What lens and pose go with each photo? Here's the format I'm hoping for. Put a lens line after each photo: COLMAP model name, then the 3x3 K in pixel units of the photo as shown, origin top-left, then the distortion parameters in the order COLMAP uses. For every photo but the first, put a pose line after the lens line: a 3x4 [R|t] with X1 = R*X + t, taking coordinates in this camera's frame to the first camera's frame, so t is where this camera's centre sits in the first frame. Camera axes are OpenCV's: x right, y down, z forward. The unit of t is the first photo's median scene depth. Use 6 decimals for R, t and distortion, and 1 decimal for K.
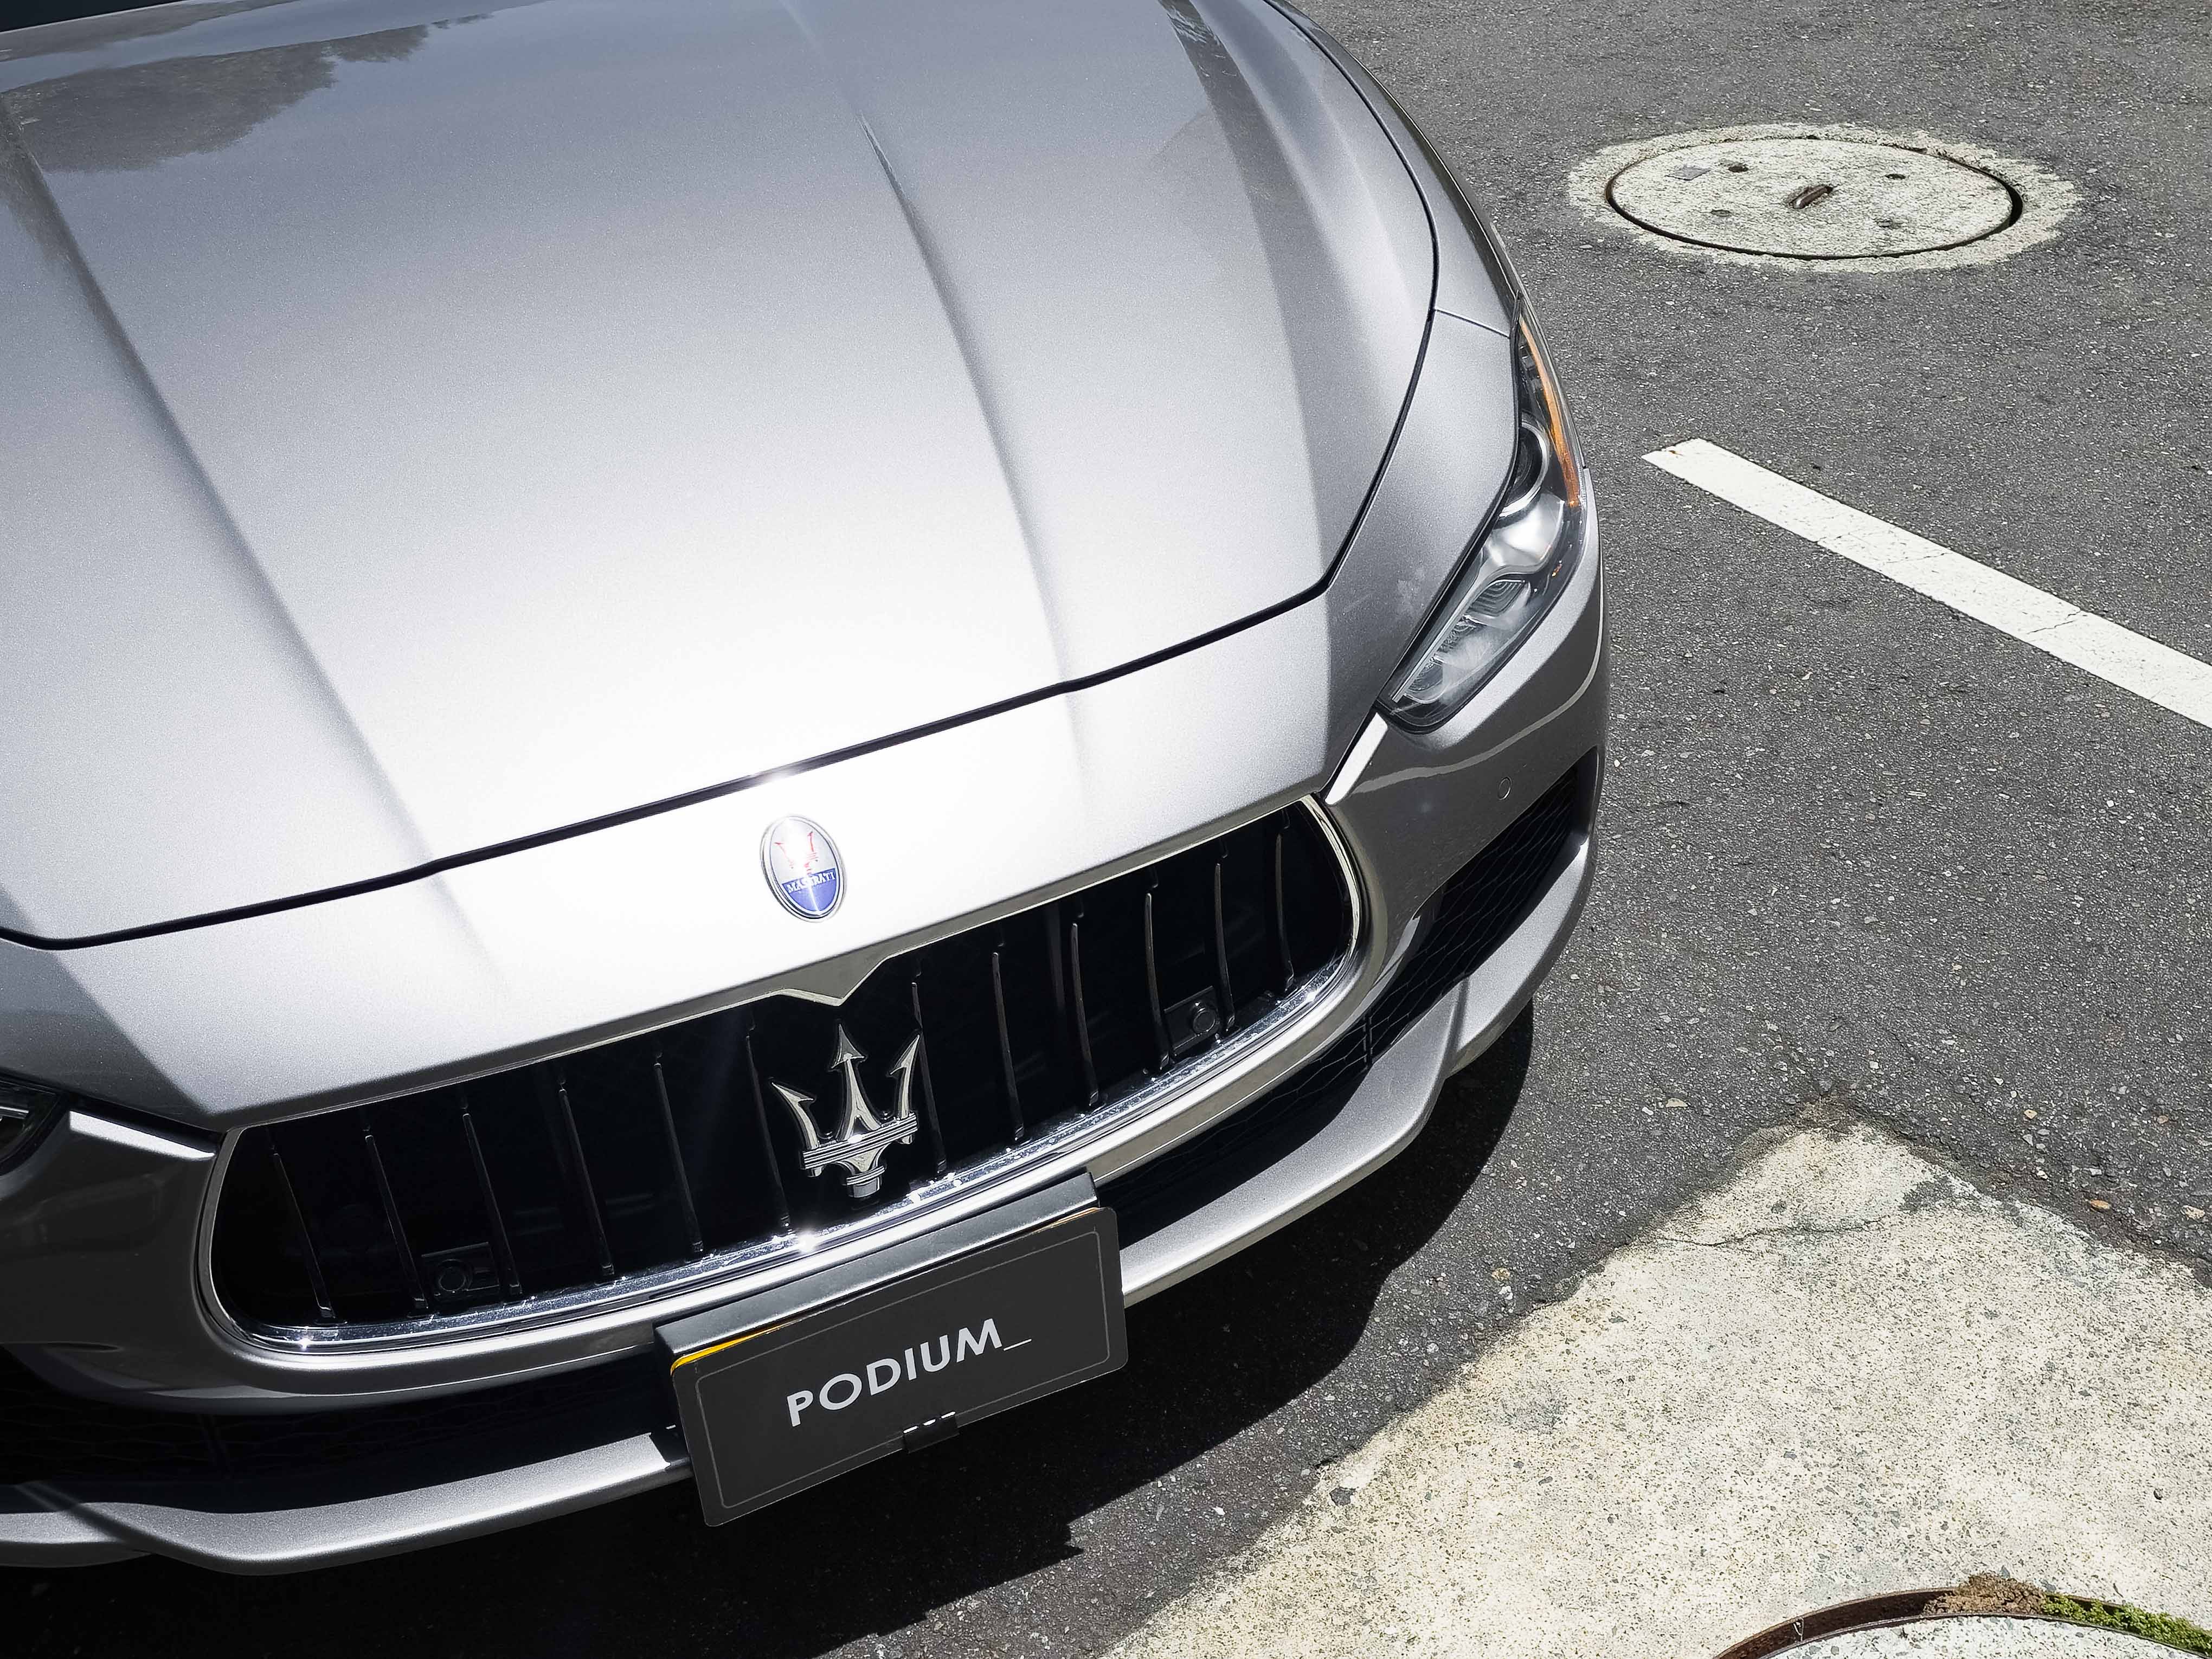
lens RADIAL K [[2406.9, 0, 1110.1], [0, 2406.9, 818.5], [0, 0, 1]] dist [0.015799, 0.000000]
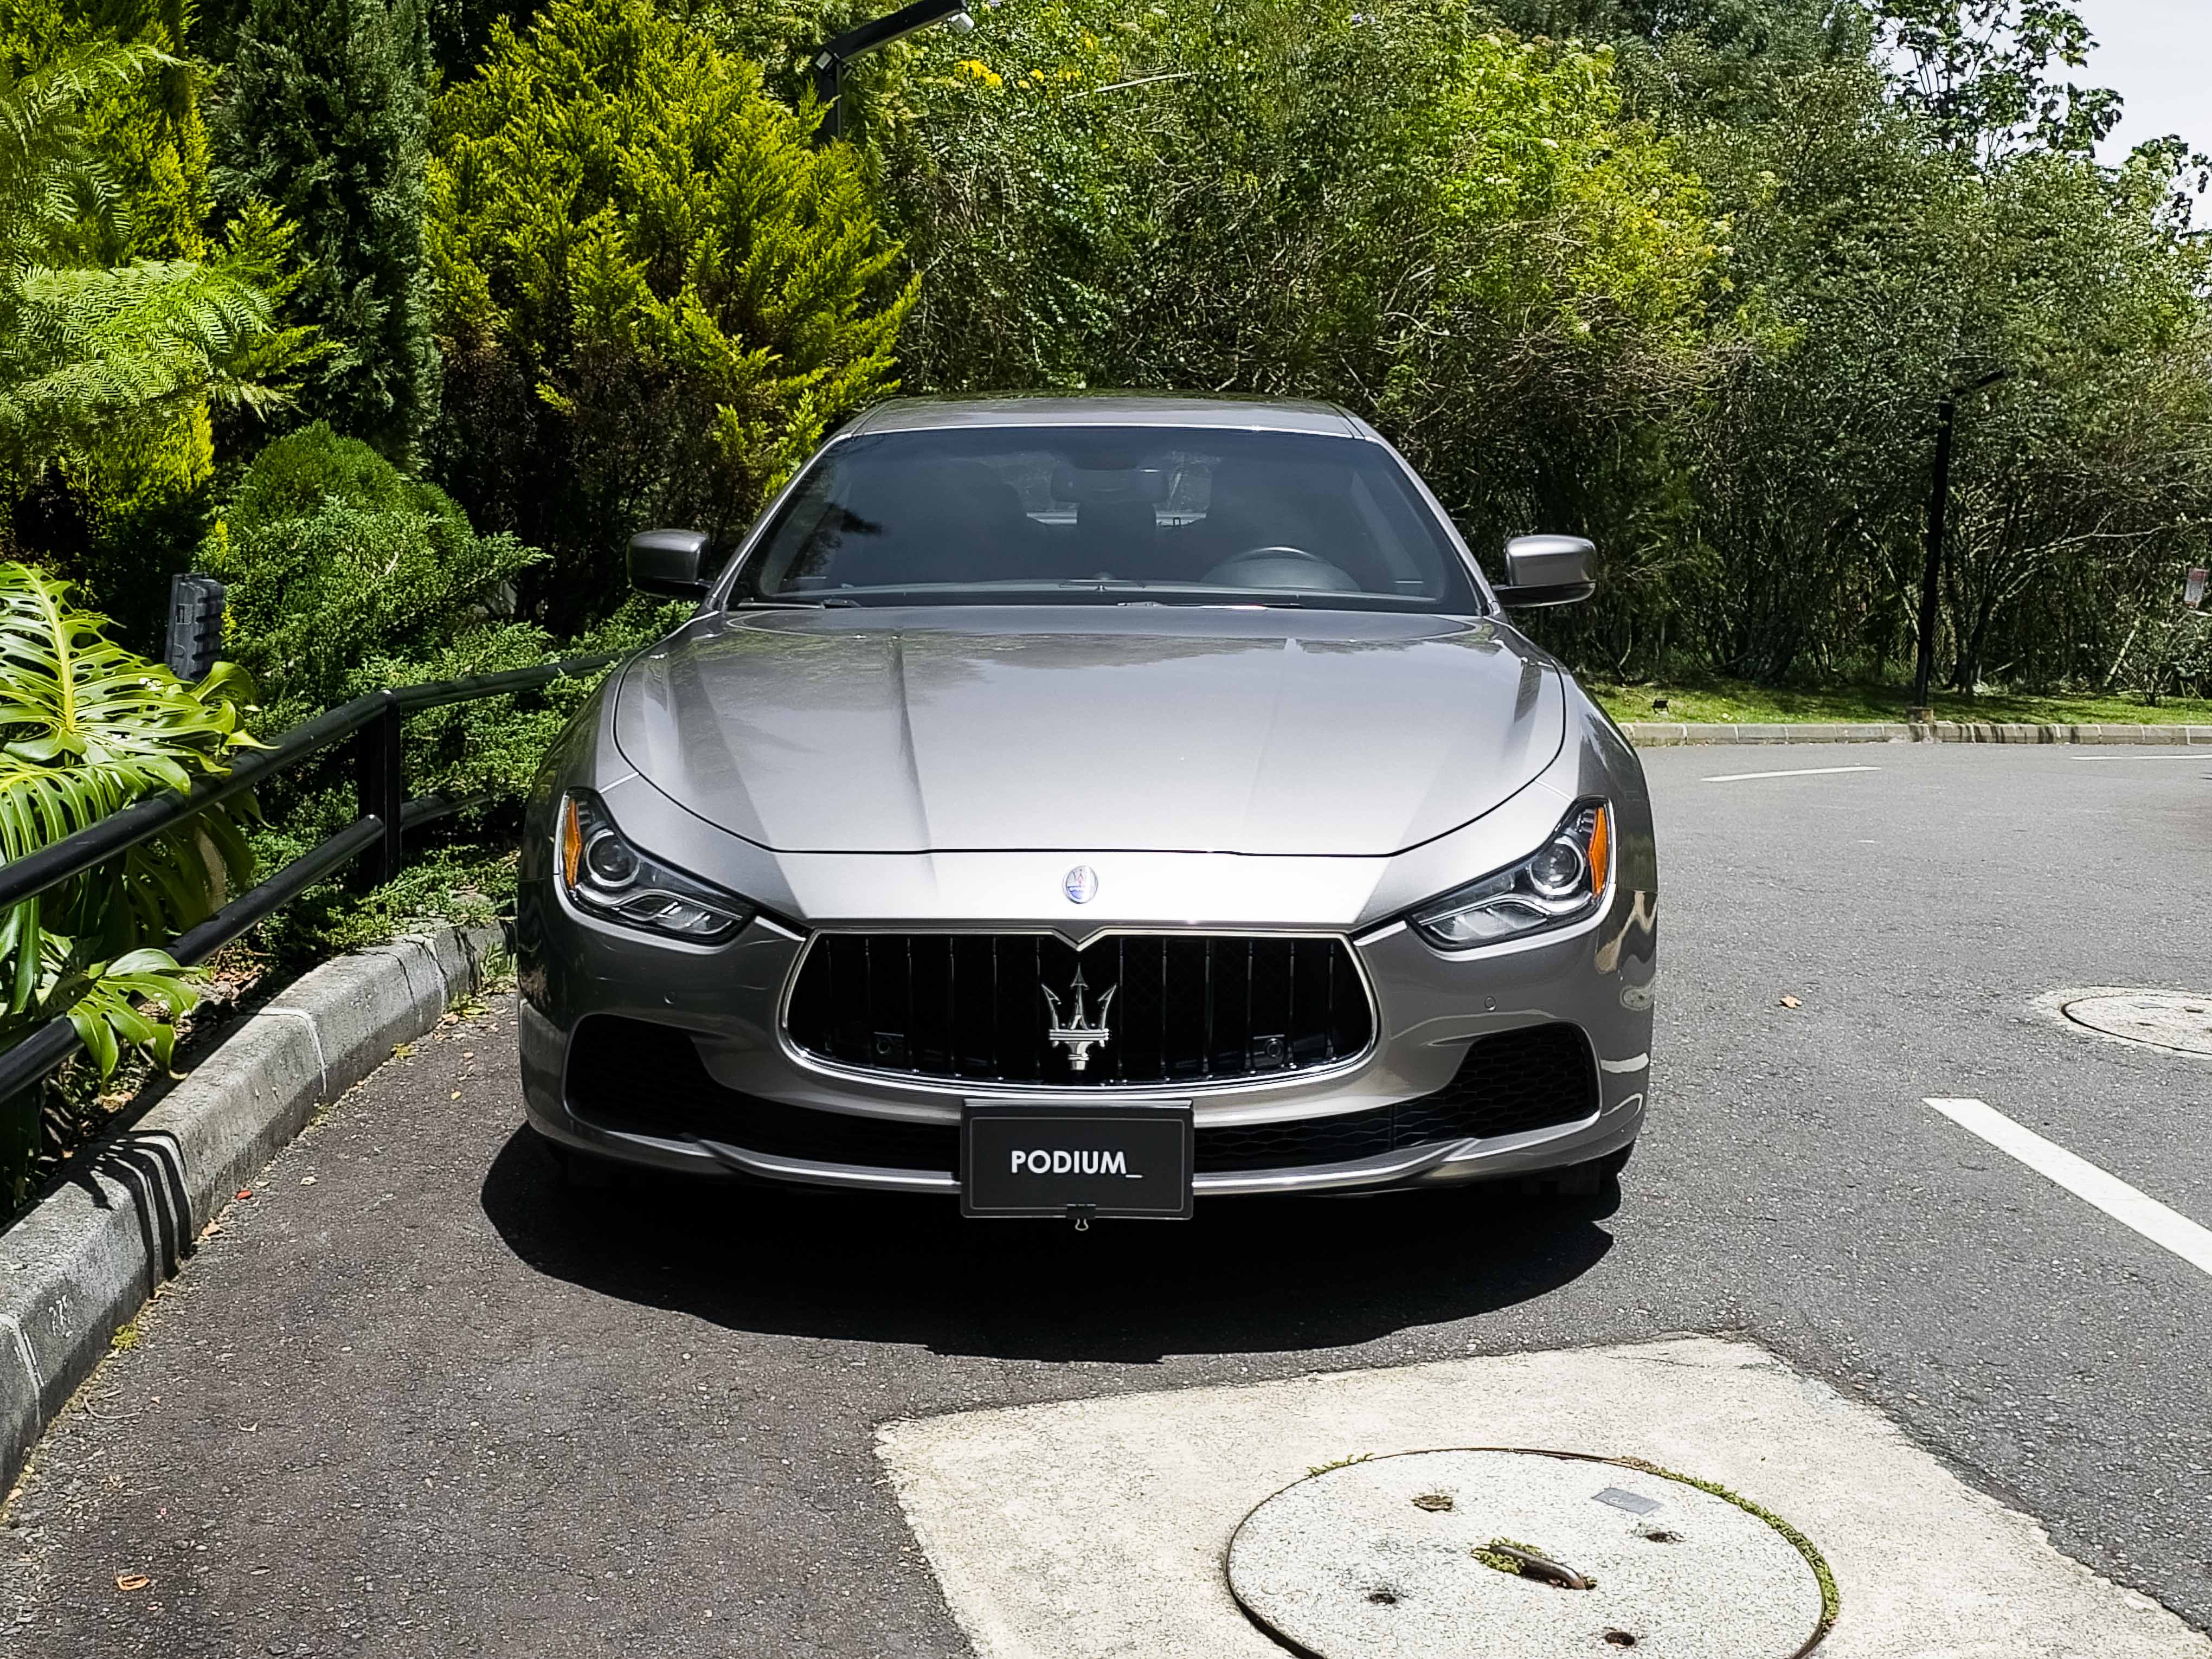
lens RADIAL K [[2721.7, 0, 1142.0], [0, 2721.7, 775.5], [0, 0, 1]] dist [0.106049, 0.000000]
pose [[0.907556, 0.125253, -0.400817, 0.724307], [-0.283969, 0.886212, -0.366046, 0.656678], [0.309361, 0.446026, 0.839855, -0.892510]]
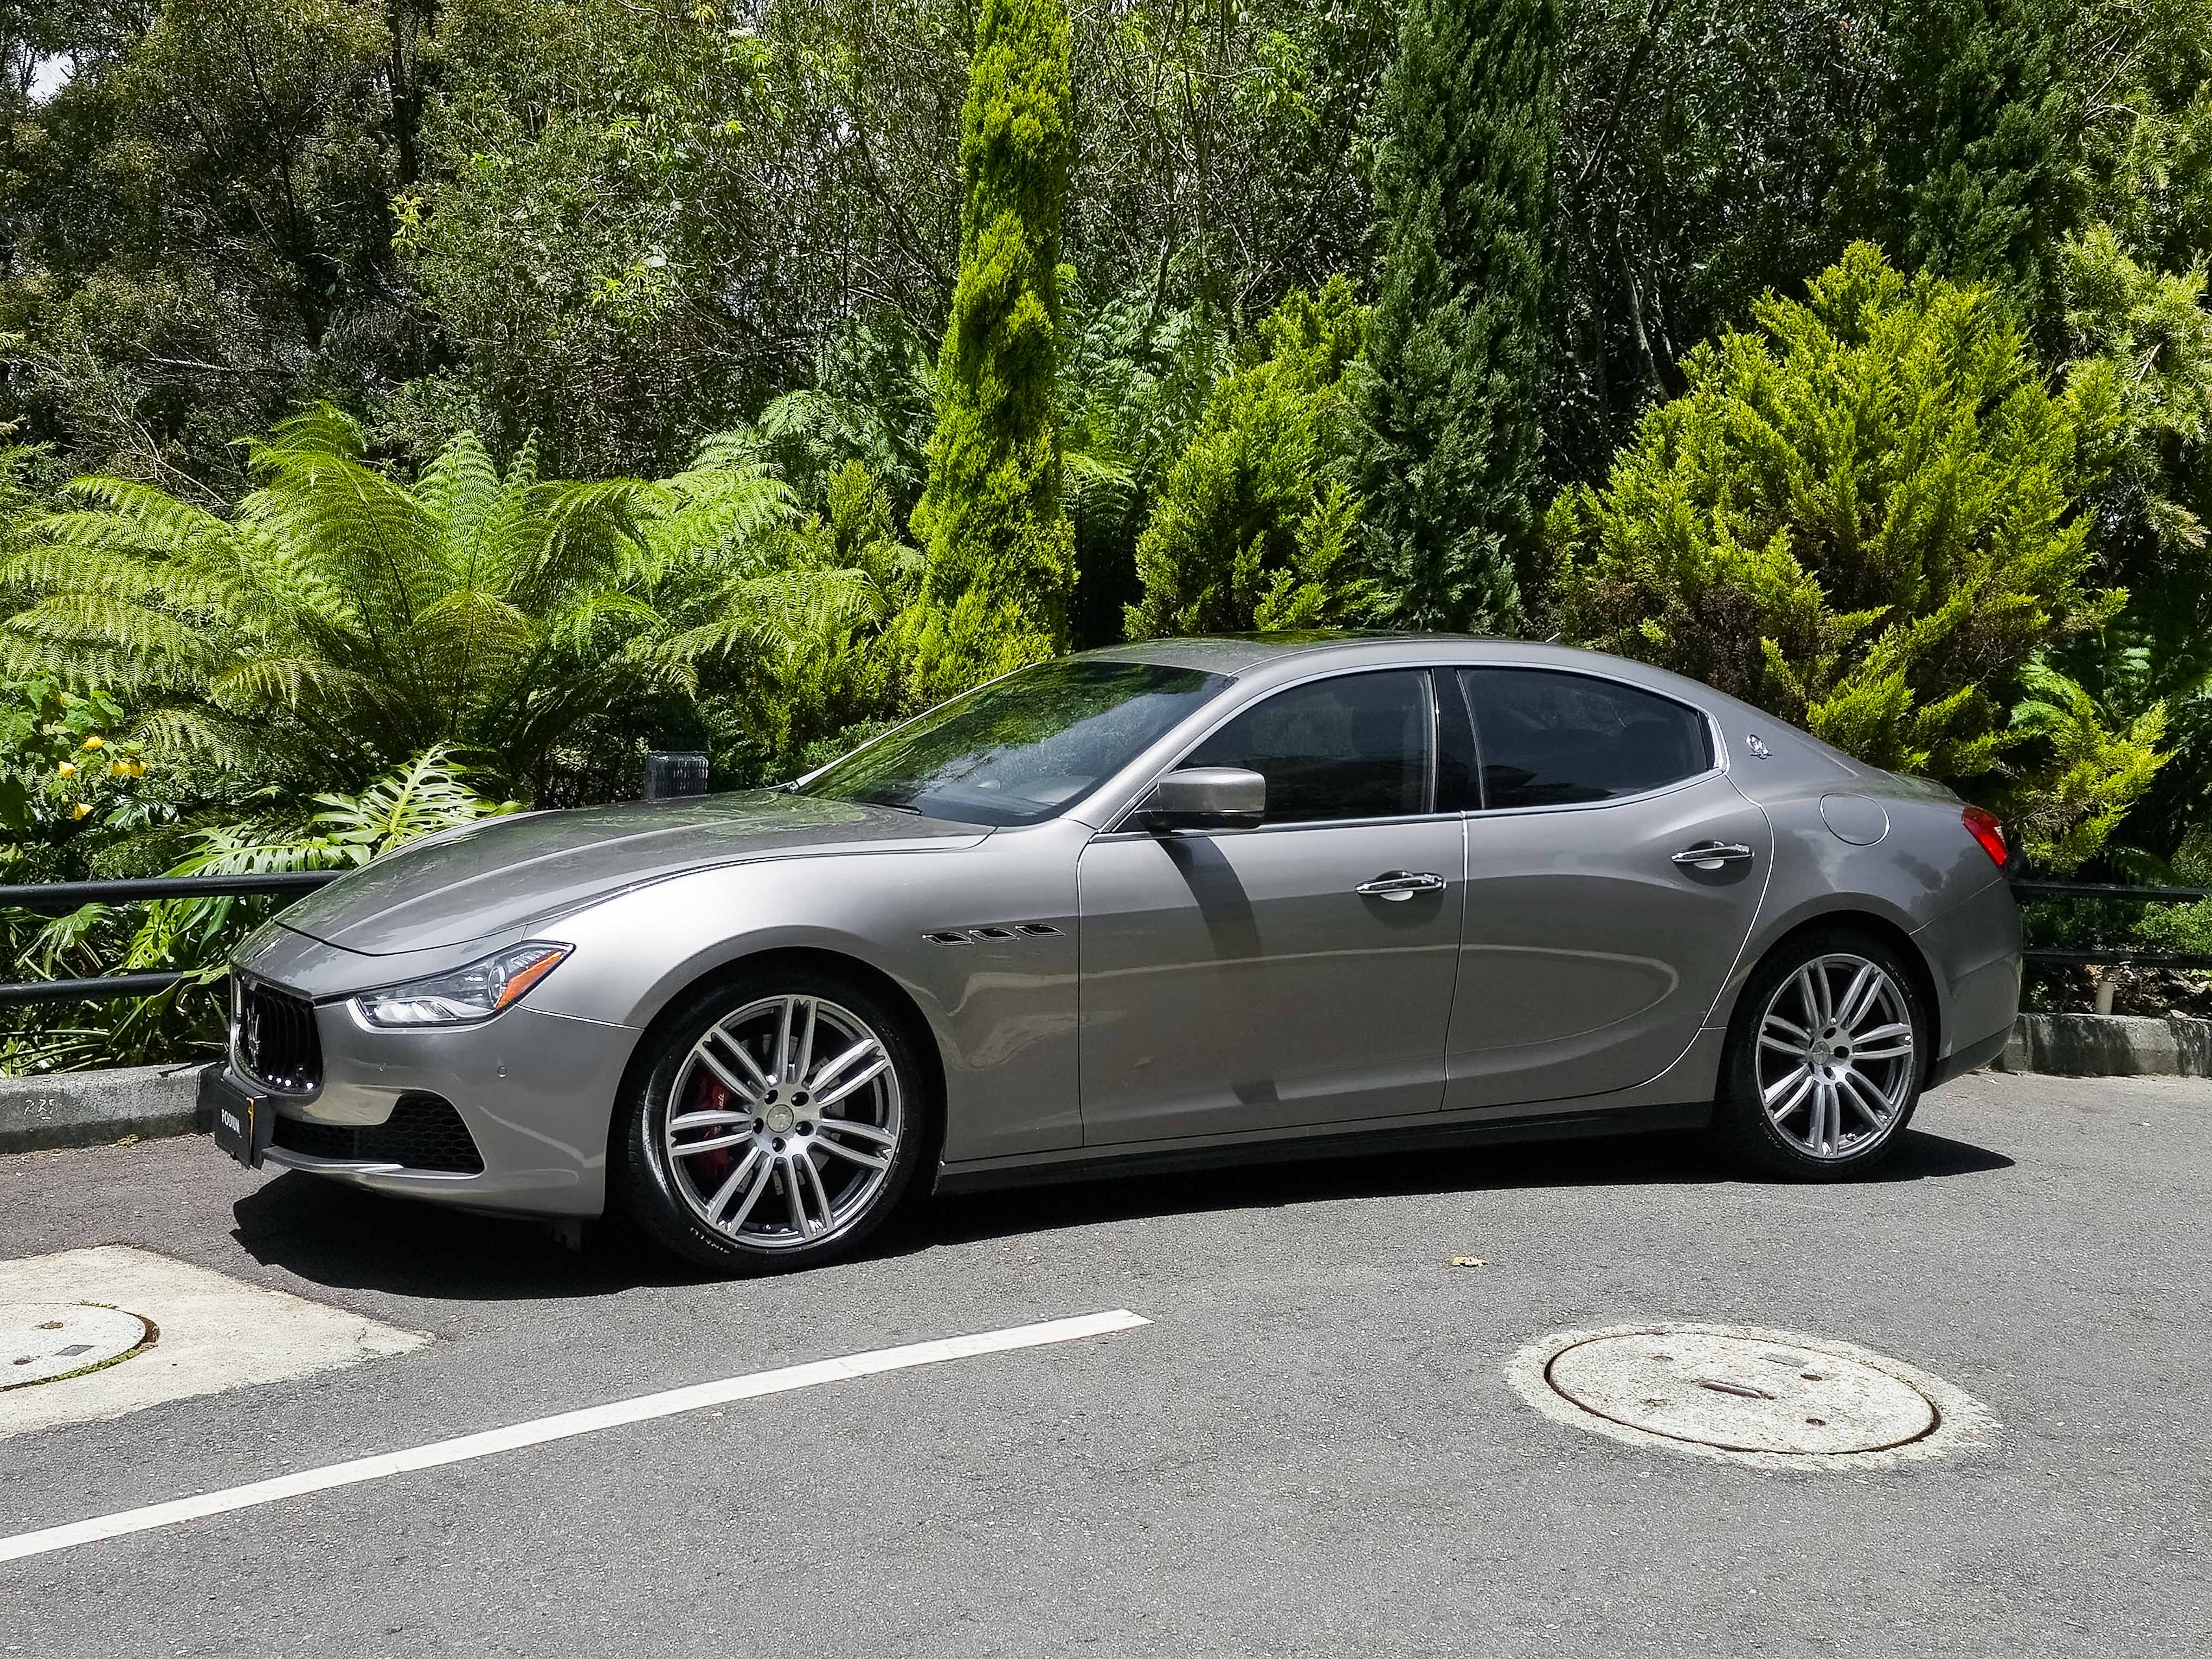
lens RADIAL K [[2864.1, 0, 1083.9], [0, 2864.1, 816.5], [0, 0, 1]] dist [0.079429, 0.000000]
pose [[0.080715, 0.136826, -0.987301, 3.209082], [-0.559901, 0.825710, 0.068658, -0.861017], [0.824619, 0.547249, 0.143256, 1.009203]]
